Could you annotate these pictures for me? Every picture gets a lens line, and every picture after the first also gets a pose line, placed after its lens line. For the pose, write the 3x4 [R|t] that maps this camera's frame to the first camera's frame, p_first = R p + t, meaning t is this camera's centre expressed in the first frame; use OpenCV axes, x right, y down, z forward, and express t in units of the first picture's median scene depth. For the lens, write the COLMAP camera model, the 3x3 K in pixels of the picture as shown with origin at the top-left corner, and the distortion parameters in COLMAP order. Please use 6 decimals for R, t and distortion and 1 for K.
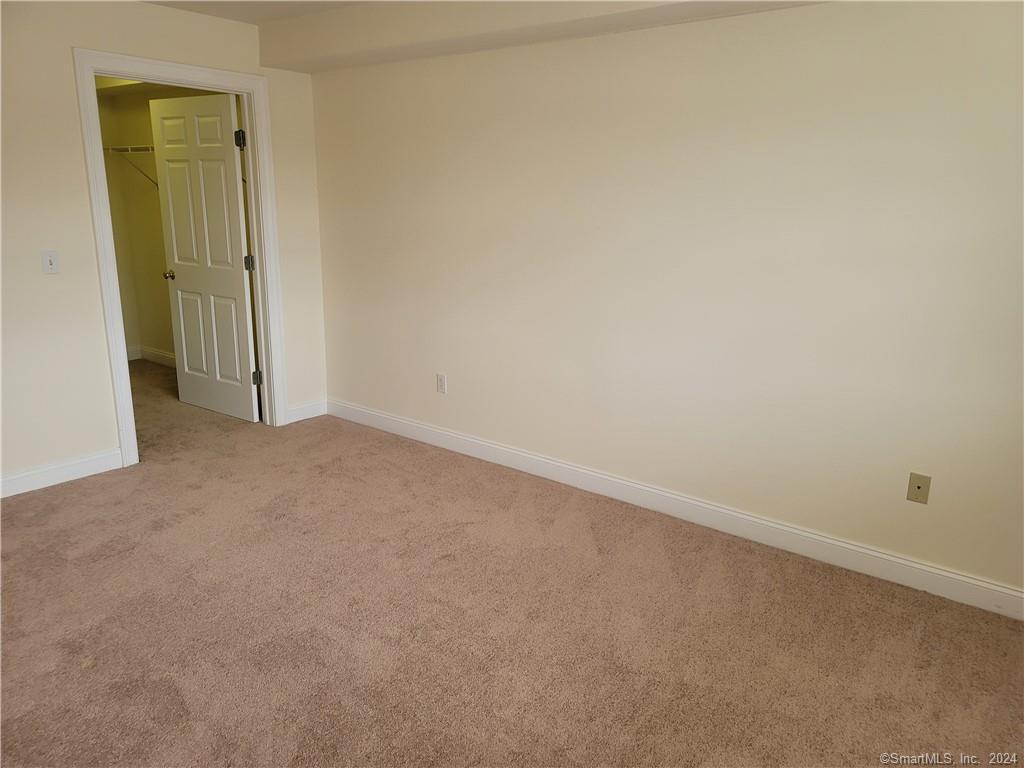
lens RADIAL K [[747.4, 0, 512.6], [0, 747.4, 377.9], [0, 0, 1]] dist [0.036730, -0.000632]
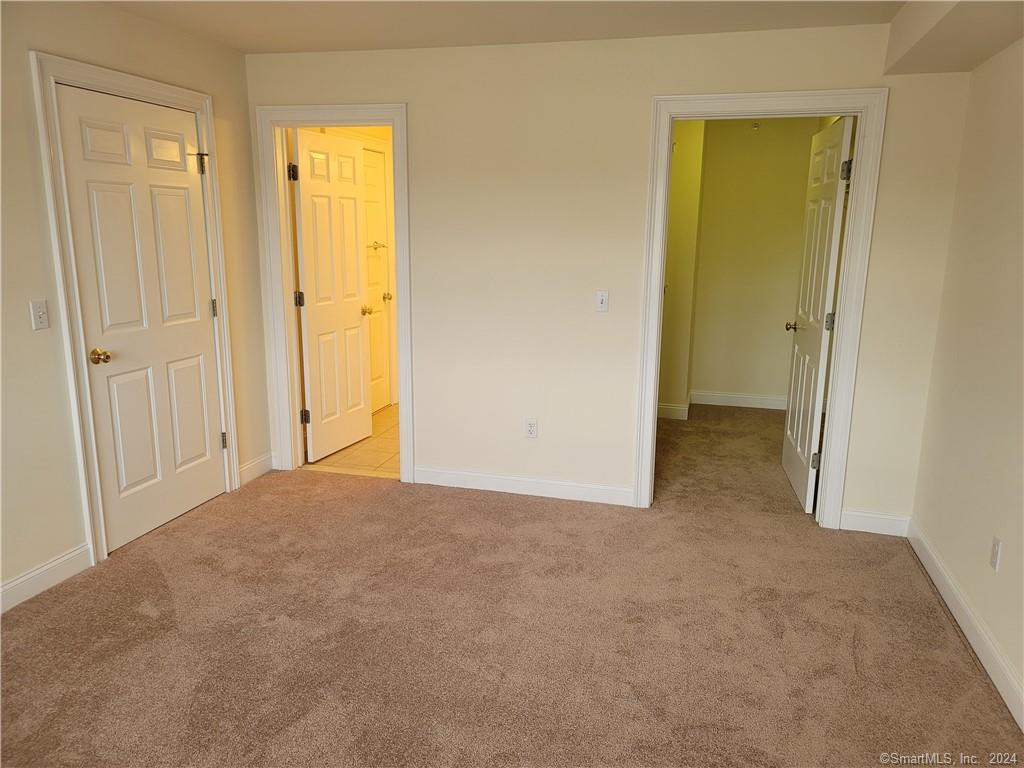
lens RADIAL K [[747.4, 0, 512.6], [0, 747.4, 377.9], [0, 0, 1]] dist [0.036730, -0.000632]
pose [[0.400219, 0.176389, -0.899284, 0.262861], [-0.223484, 0.970461, 0.090890, -0.094846], [0.888752, 0.164600, 0.427817, 0.372451]]
